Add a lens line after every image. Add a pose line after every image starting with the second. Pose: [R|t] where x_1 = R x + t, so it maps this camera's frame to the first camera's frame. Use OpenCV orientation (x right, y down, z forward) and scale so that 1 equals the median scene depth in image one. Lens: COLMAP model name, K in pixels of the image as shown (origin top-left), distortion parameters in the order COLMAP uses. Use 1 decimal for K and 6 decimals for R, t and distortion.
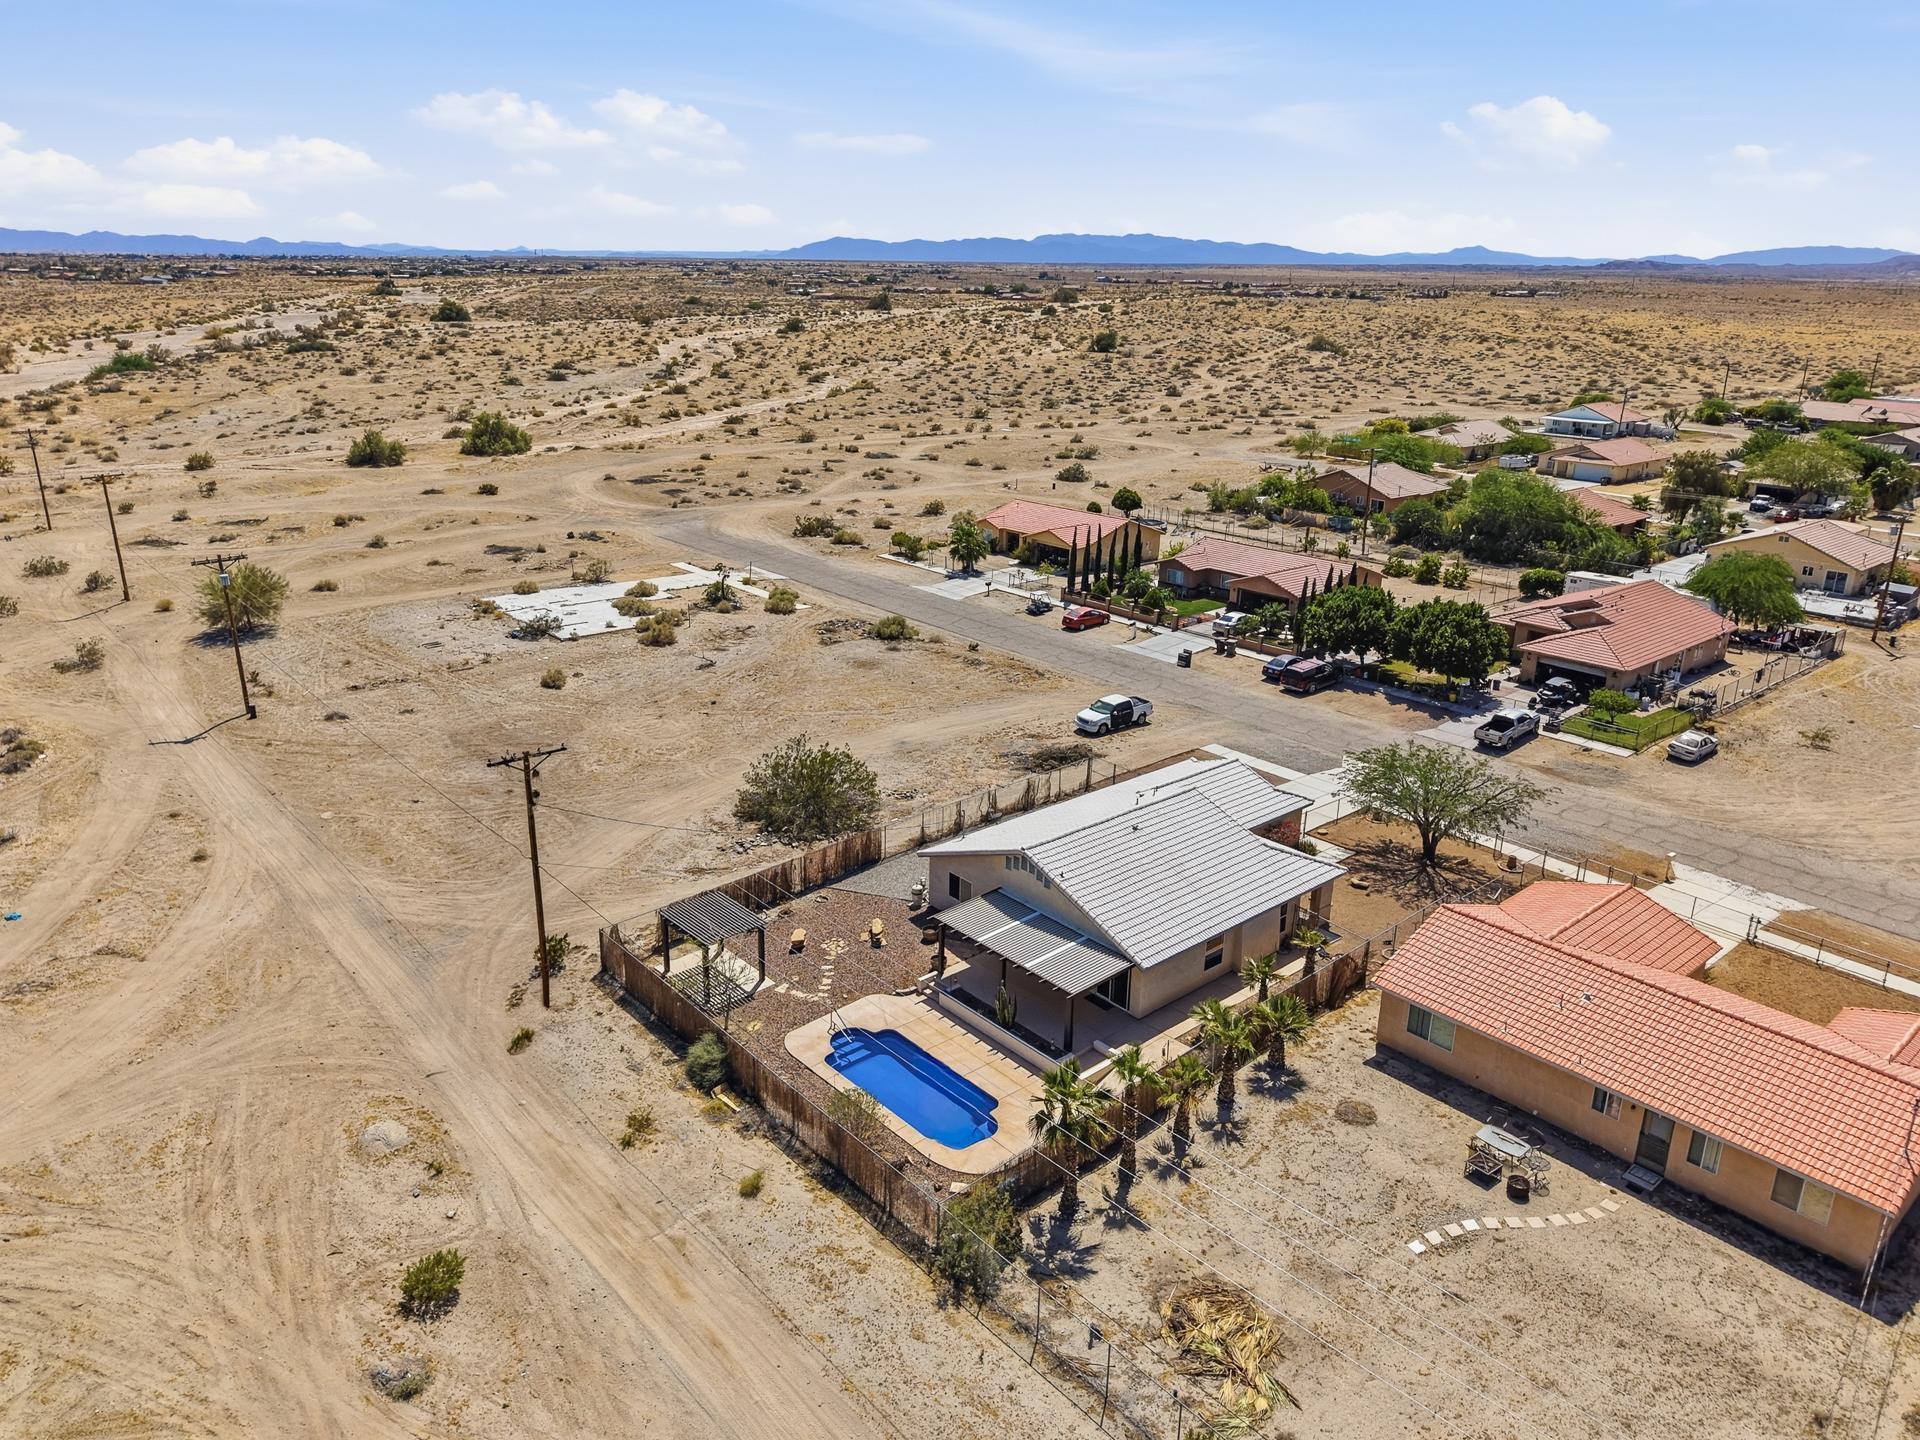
lens RADIAL K [[1301.5, 0, 960.7], [0, 1301.5, 765.3], [0, 0, 1]] dist [0.053366, -0.065585]
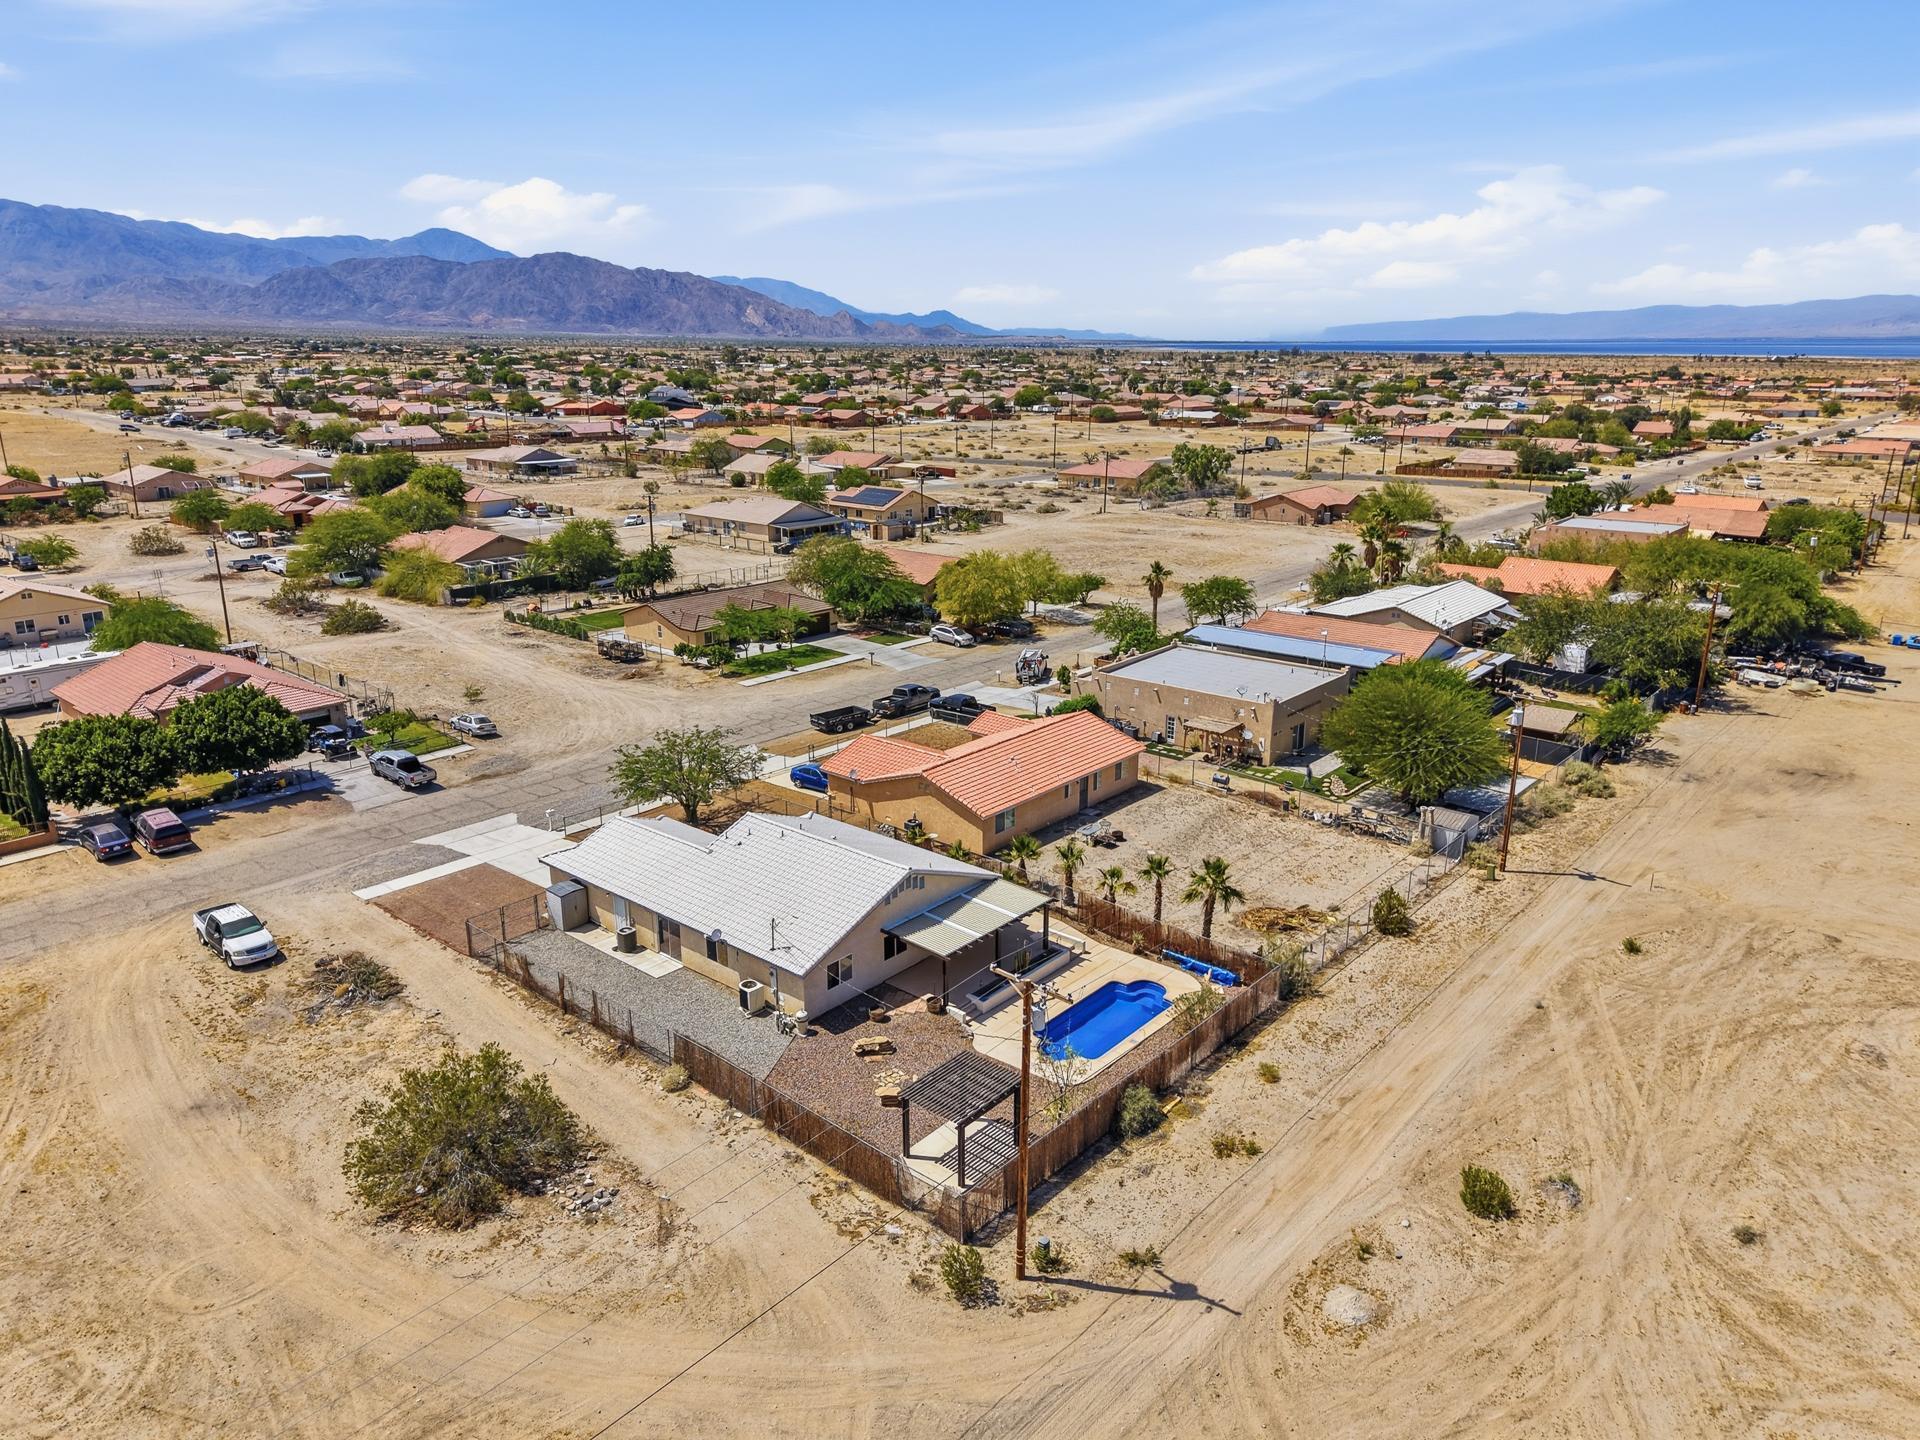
lens RADIAL K [[1262.6, 0, 967.2], [0, 1262.6, 717.9], [0, 0, 1]] dist [0.055028, -0.057749]
pose [[-0.146620, -0.298795, 0.942987, -0.633001], [0.341838, 0.879254, 0.331752, -0.263825], [-0.928251, 0.370990, -0.026777, 0.633798]]
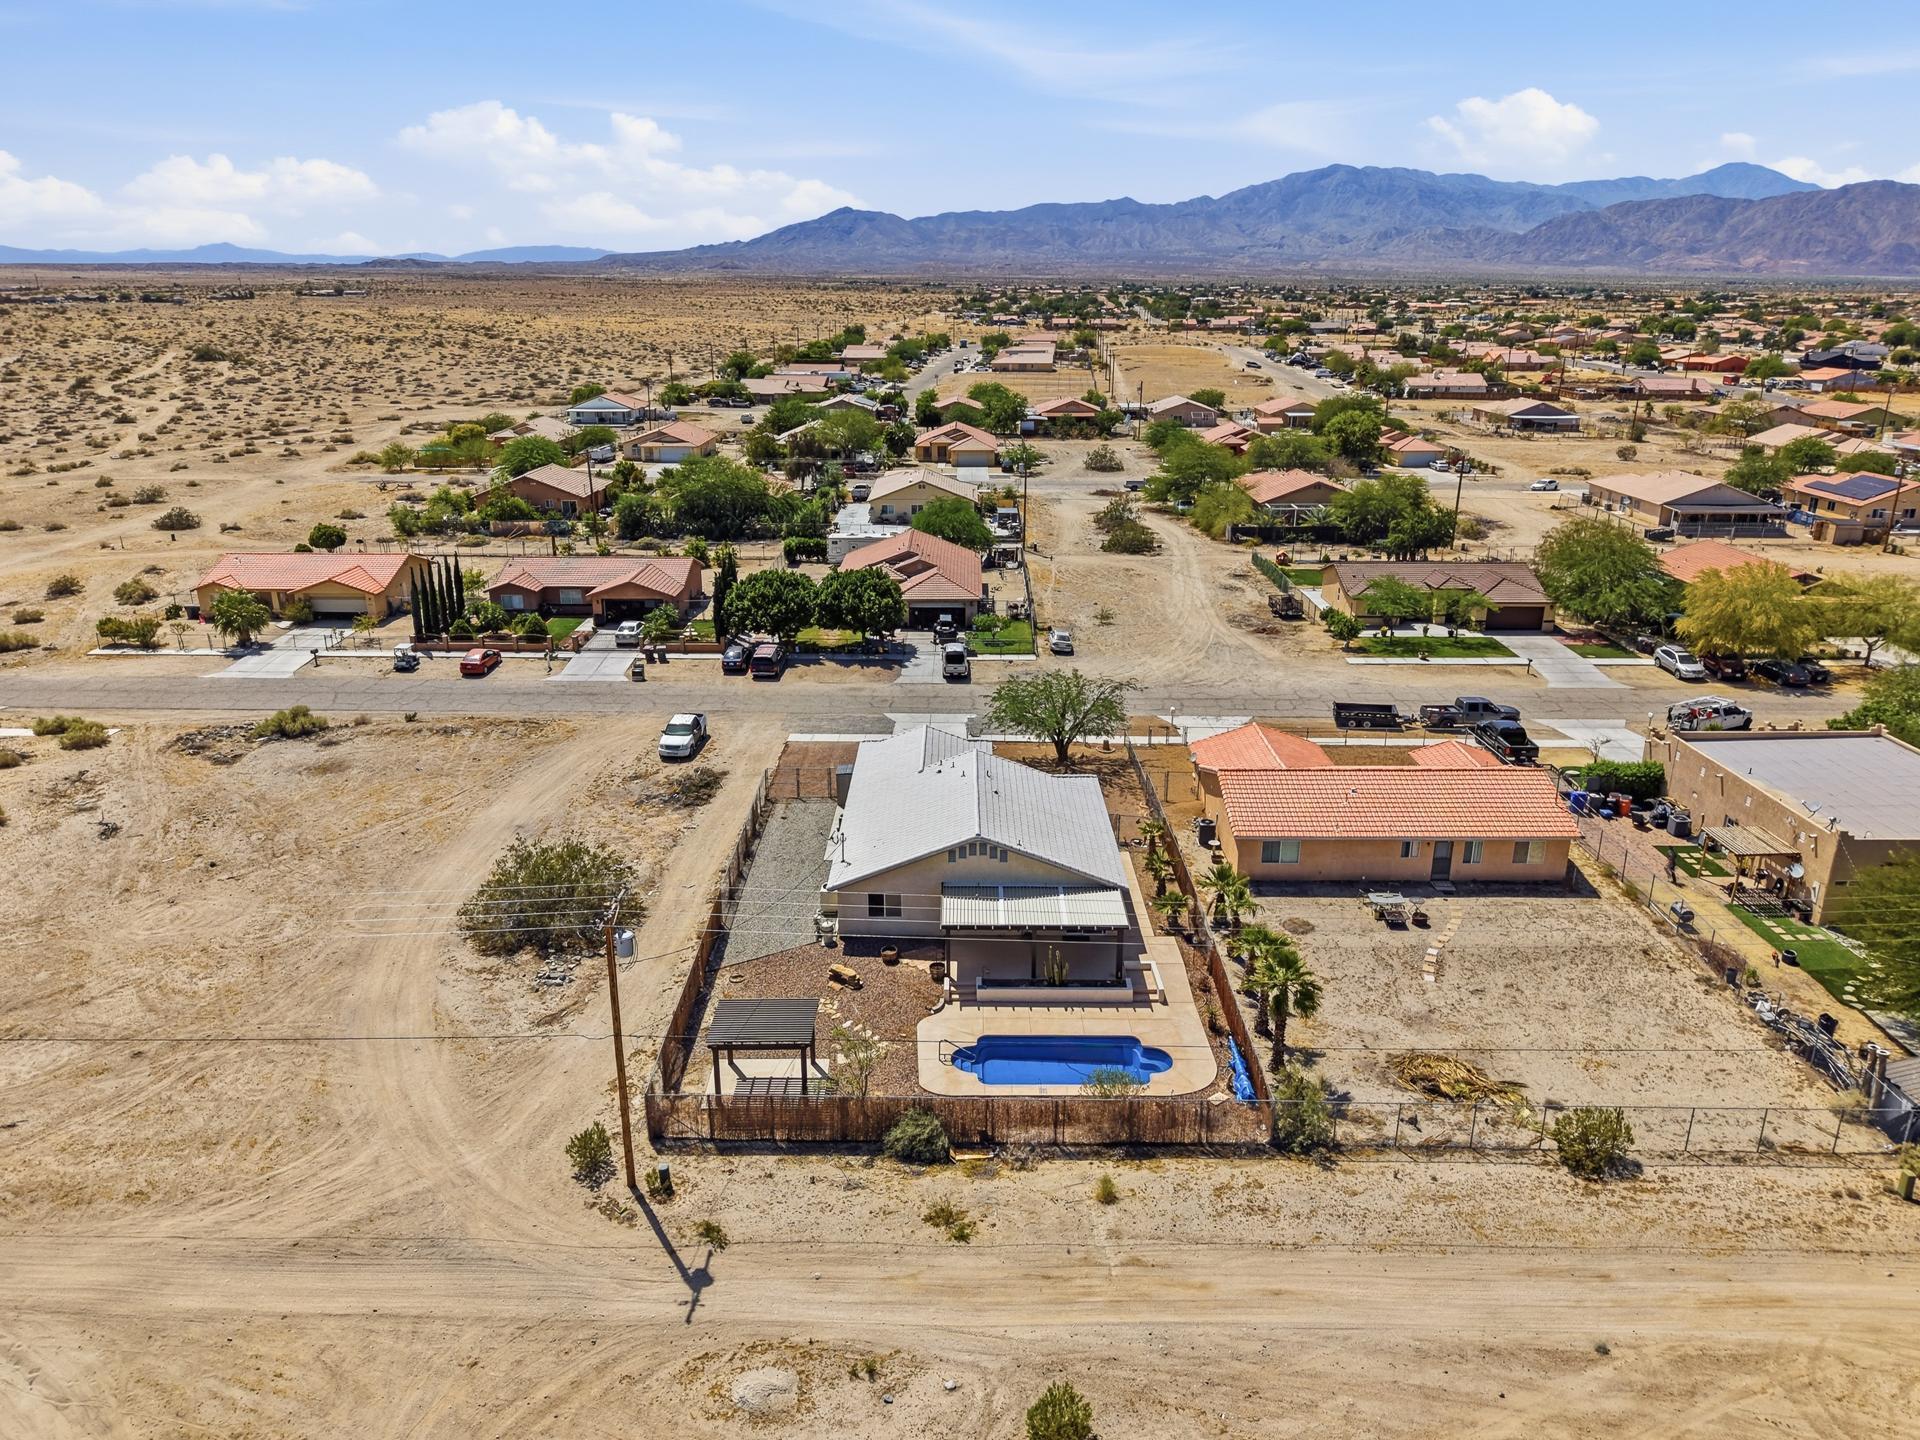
lens RADIAL K [[1296.2, 0, 978.8], [0, 1296.2, 718.7], [0, 0, 1]] dist [0.035633, -0.036695]
pose [[0.655030, -0.255223, 0.711194, -0.462208], [0.274665, 0.957266, 0.090556, -0.083312], [-0.703914, 0.136023, 0.697139, 0.166380]]
